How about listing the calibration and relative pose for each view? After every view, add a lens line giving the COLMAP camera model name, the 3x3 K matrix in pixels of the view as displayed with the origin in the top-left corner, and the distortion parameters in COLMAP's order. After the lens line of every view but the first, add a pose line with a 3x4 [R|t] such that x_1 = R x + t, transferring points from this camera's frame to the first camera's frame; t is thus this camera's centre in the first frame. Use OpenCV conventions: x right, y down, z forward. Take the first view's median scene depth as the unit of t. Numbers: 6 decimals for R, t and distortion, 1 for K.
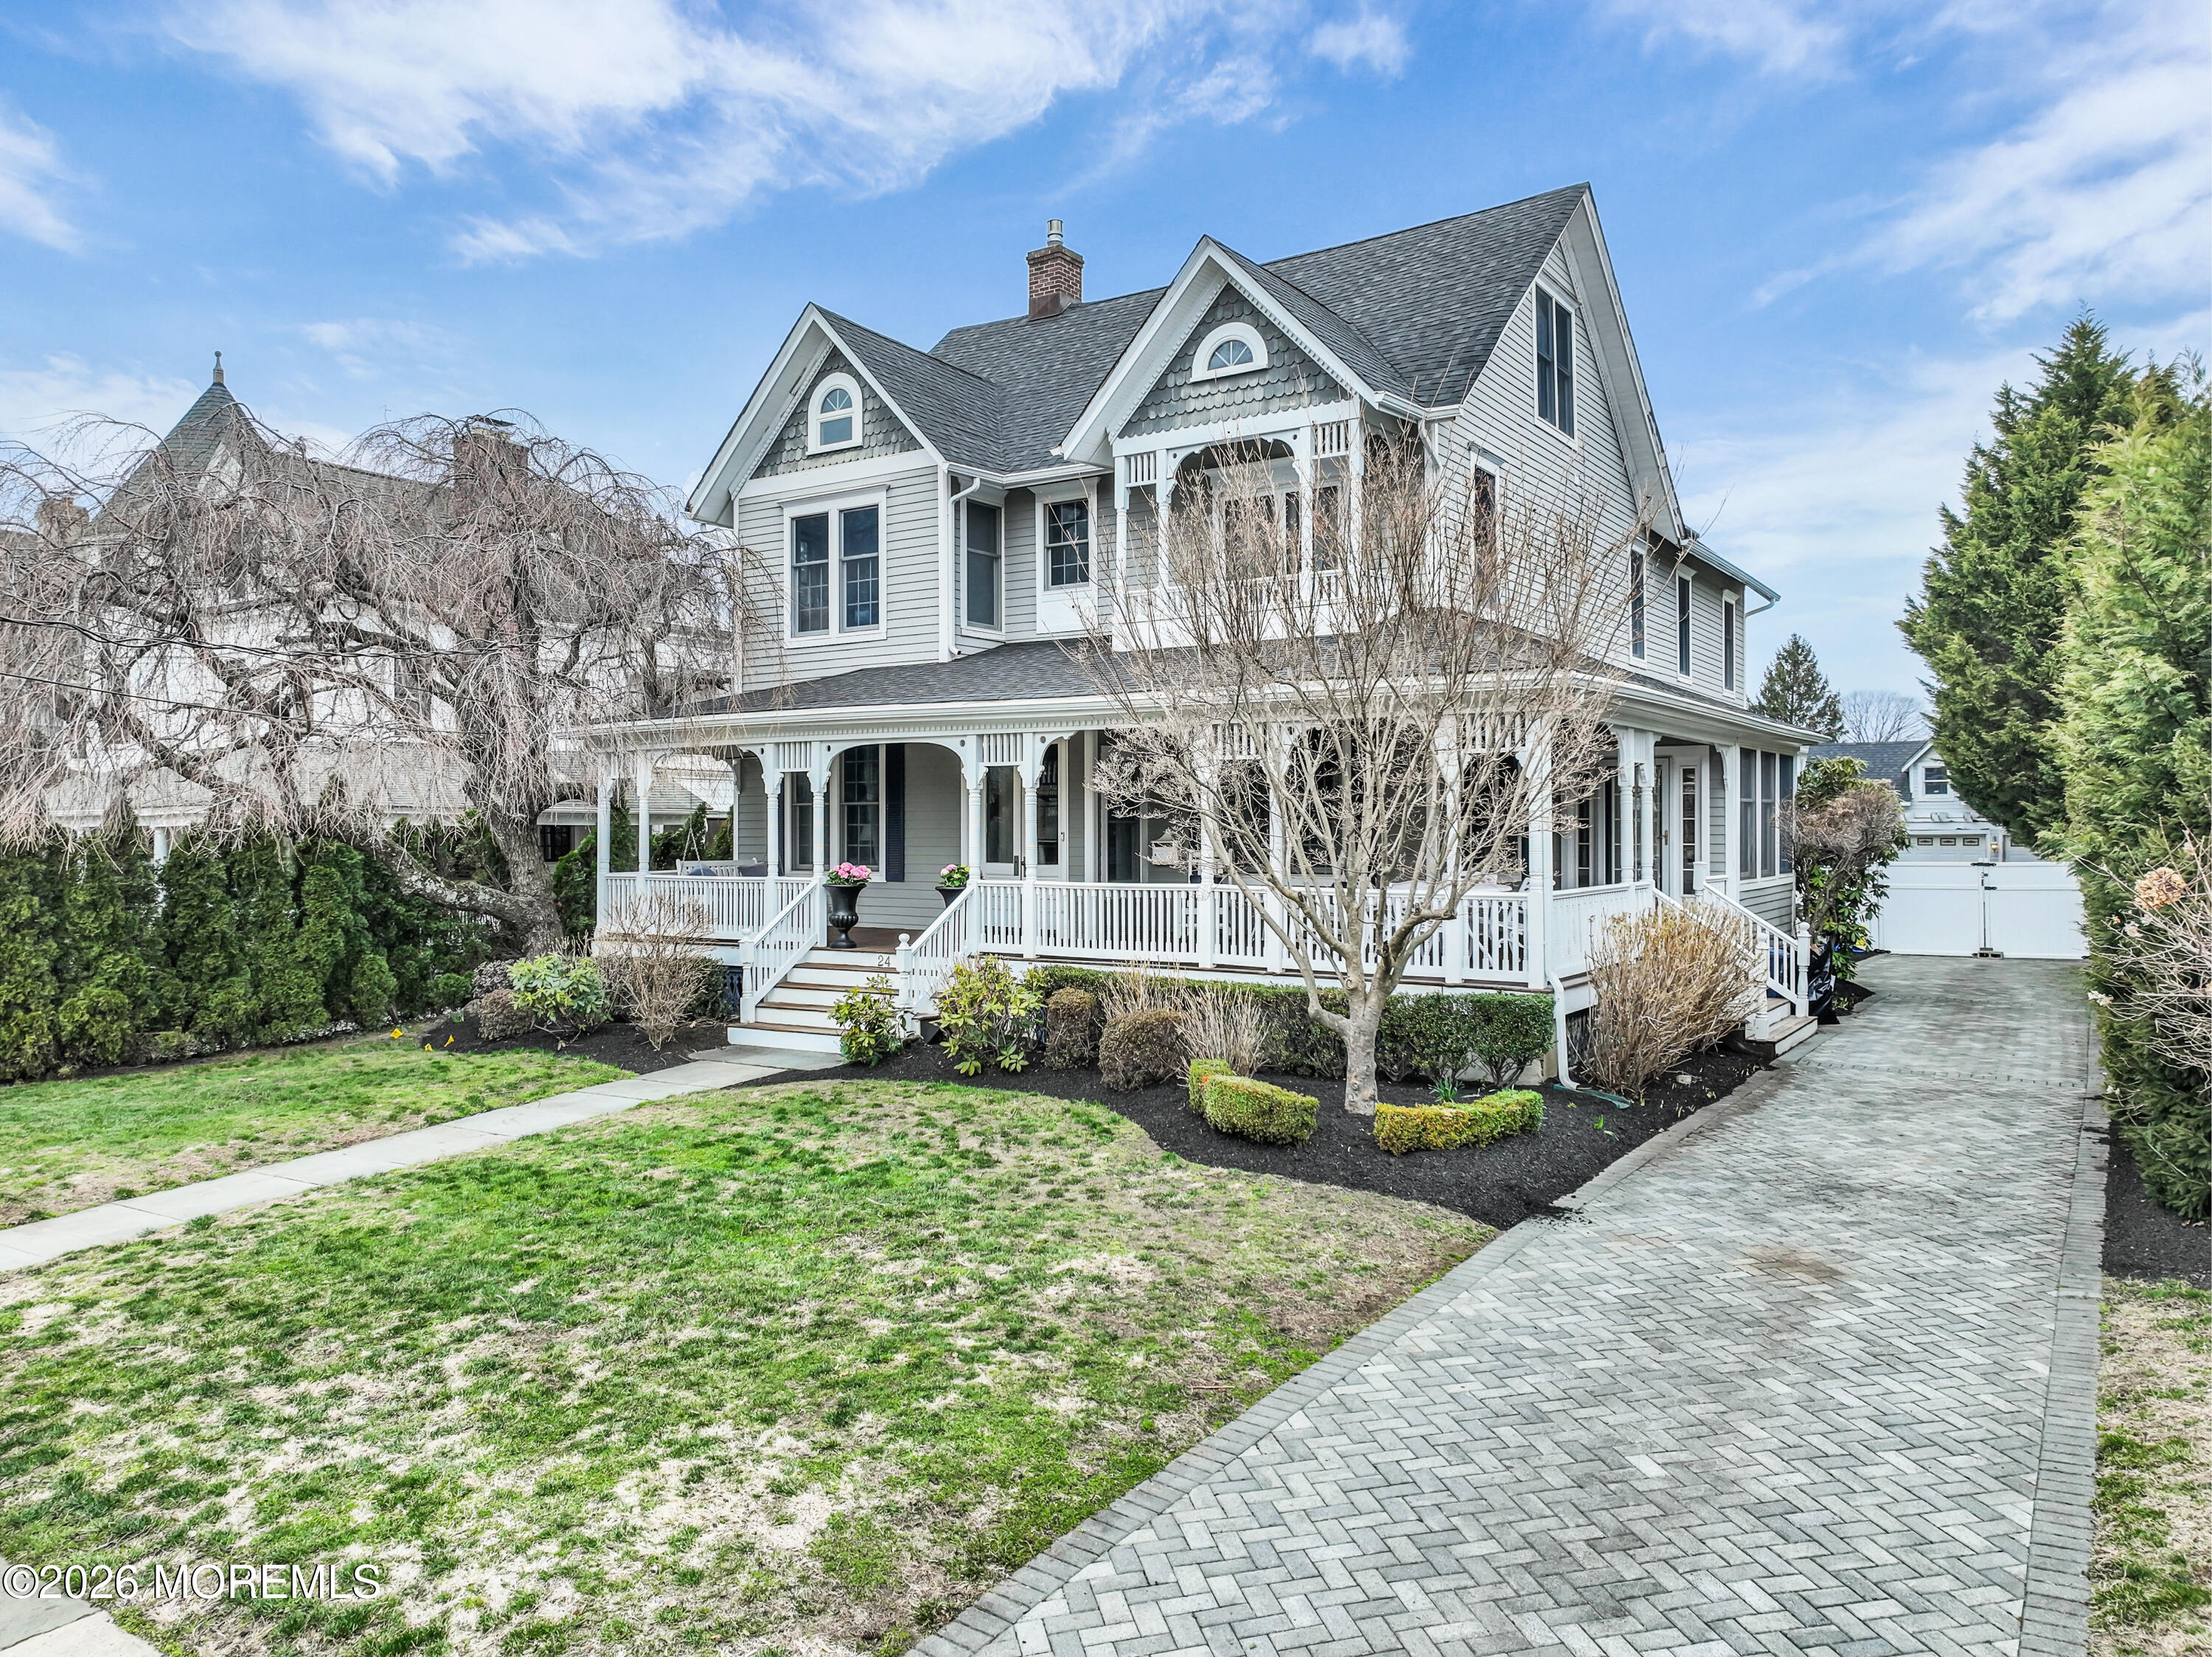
lens RADIAL K [[1566.7, 0, 1108.3], [0, 1566.7, 821.4], [0, 0, 1]] dist [-0.008162, 0.019212]
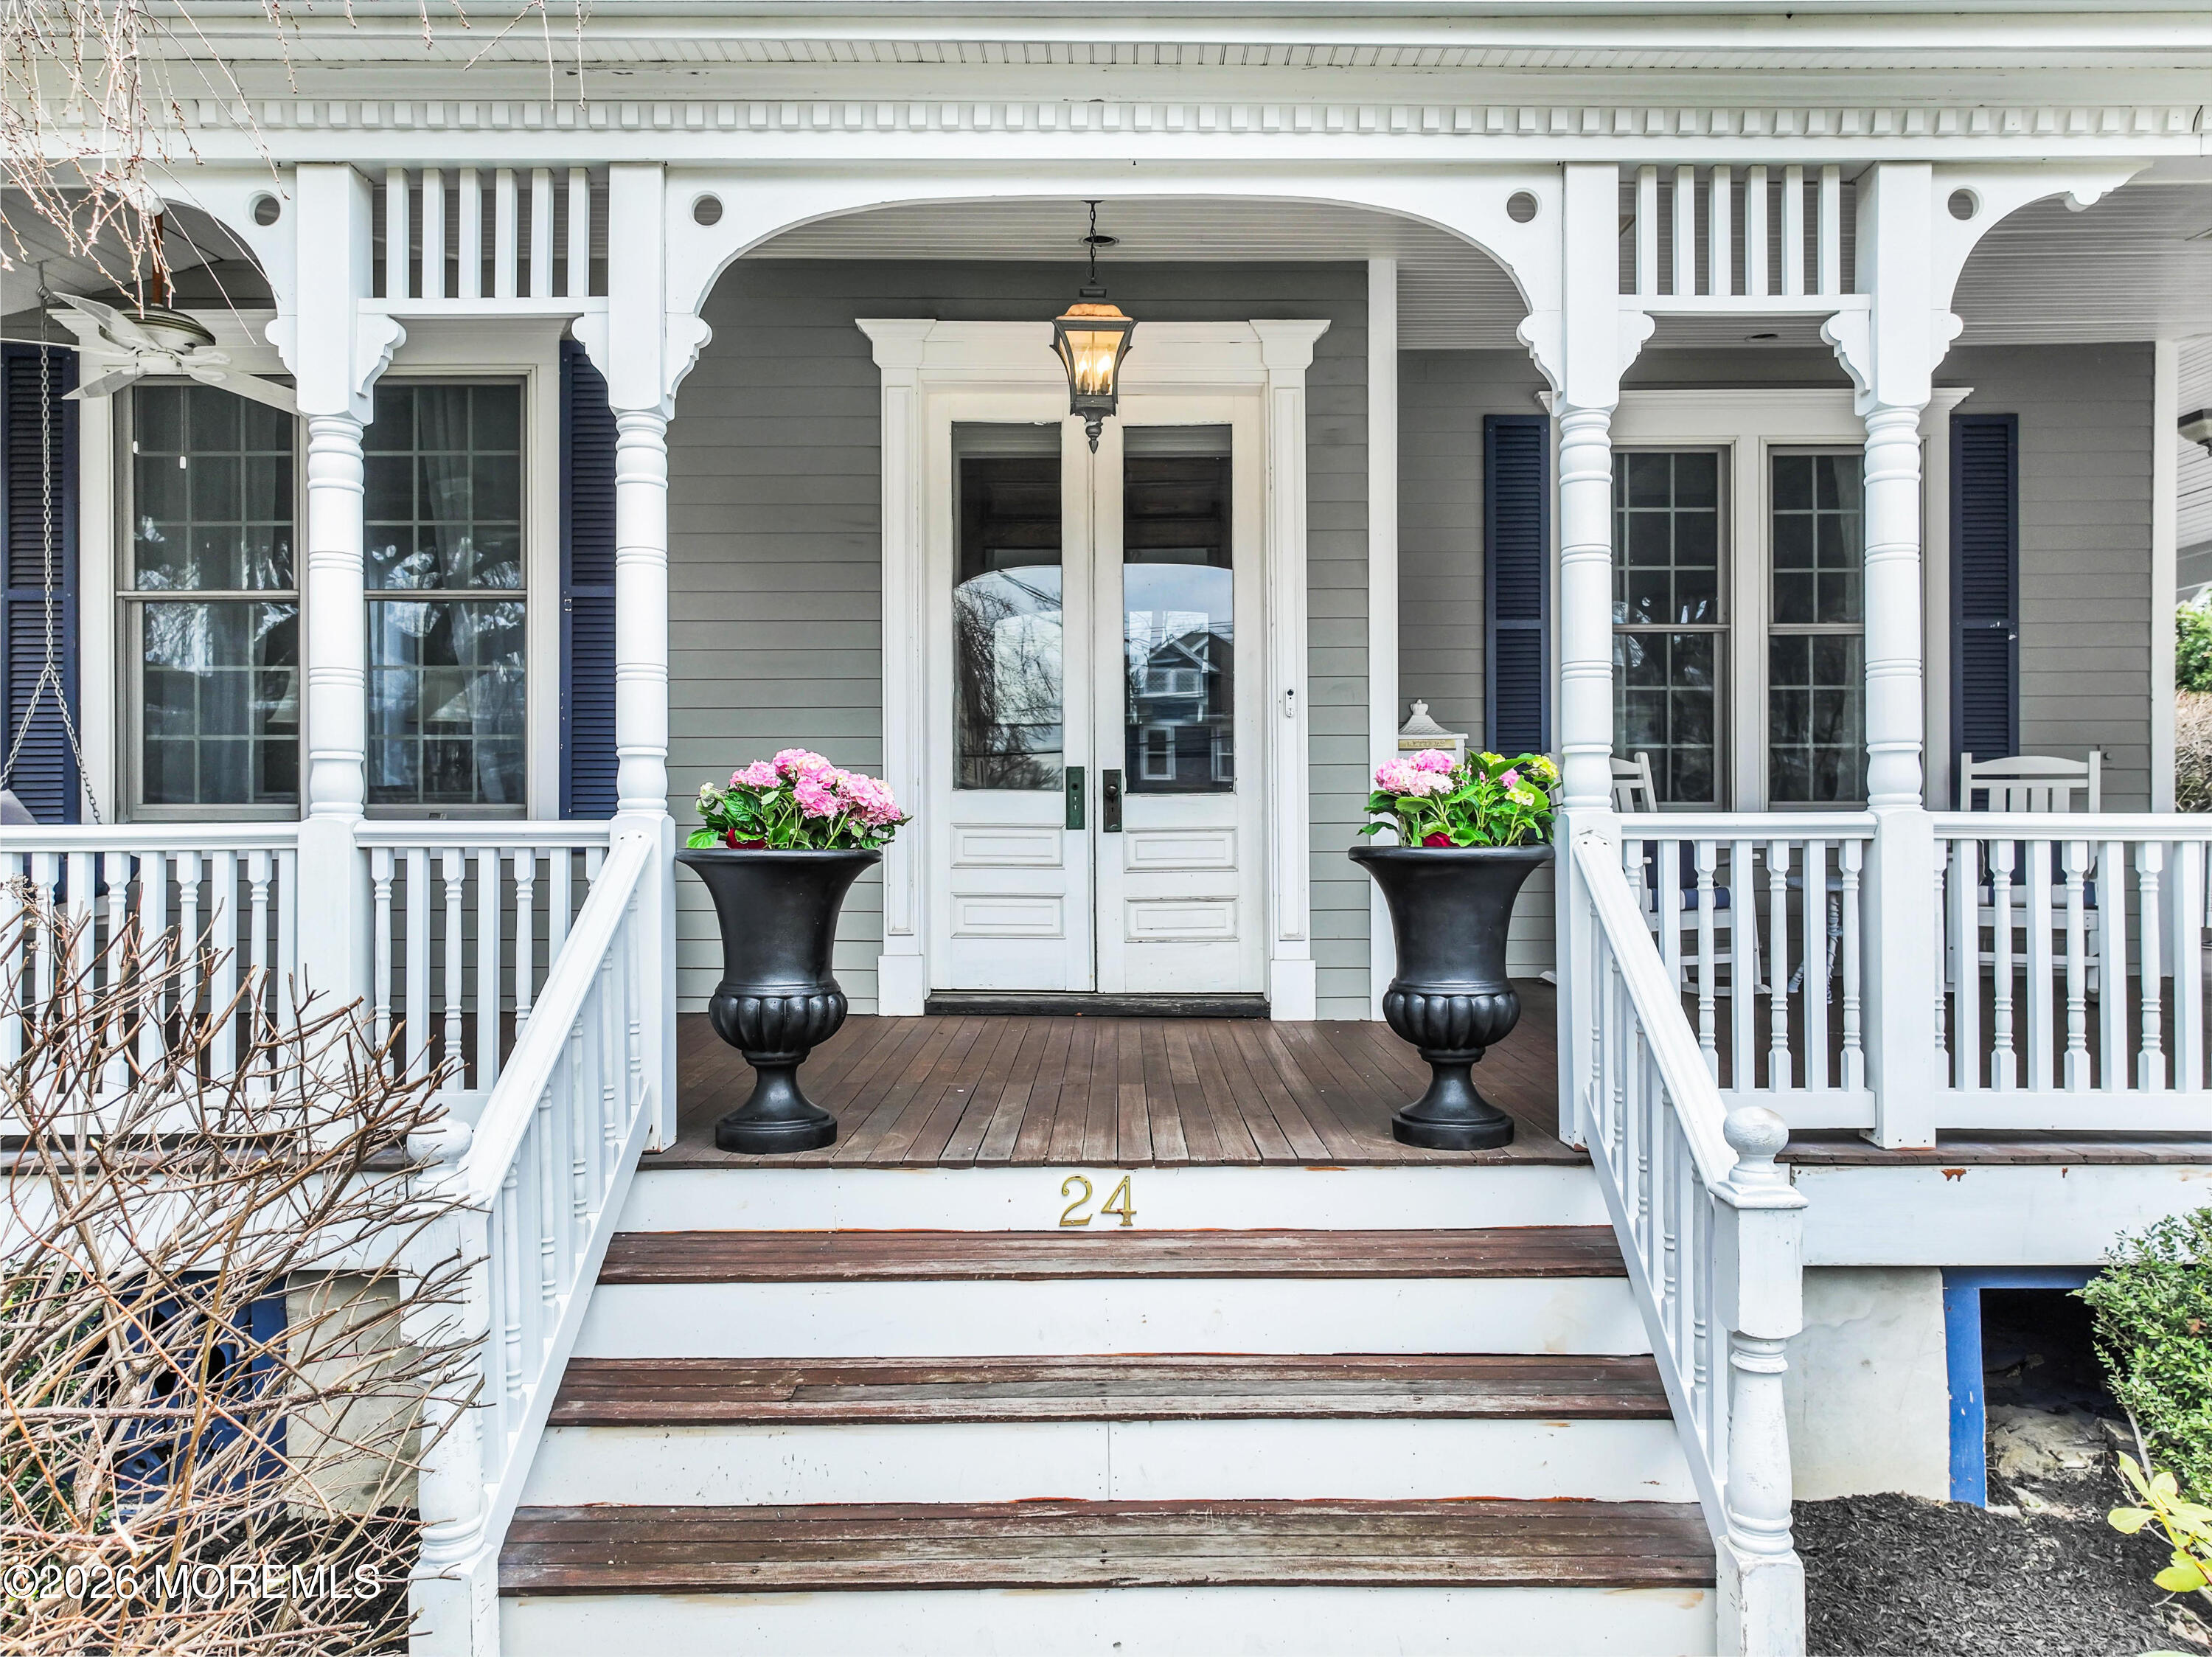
lens RADIAL K [[1566.7, 0, 1106.6], [0, 1566.7, 825.0], [0, 0, 1]] dist [-0.008162, 0.019212]
pose [[0.835248, 0.003500, 0.549863, -0.246347], [-0.003823, 0.999993, -0.000557, 0.036197], [-0.549861, -0.001637, 0.835255, 0.782285]]
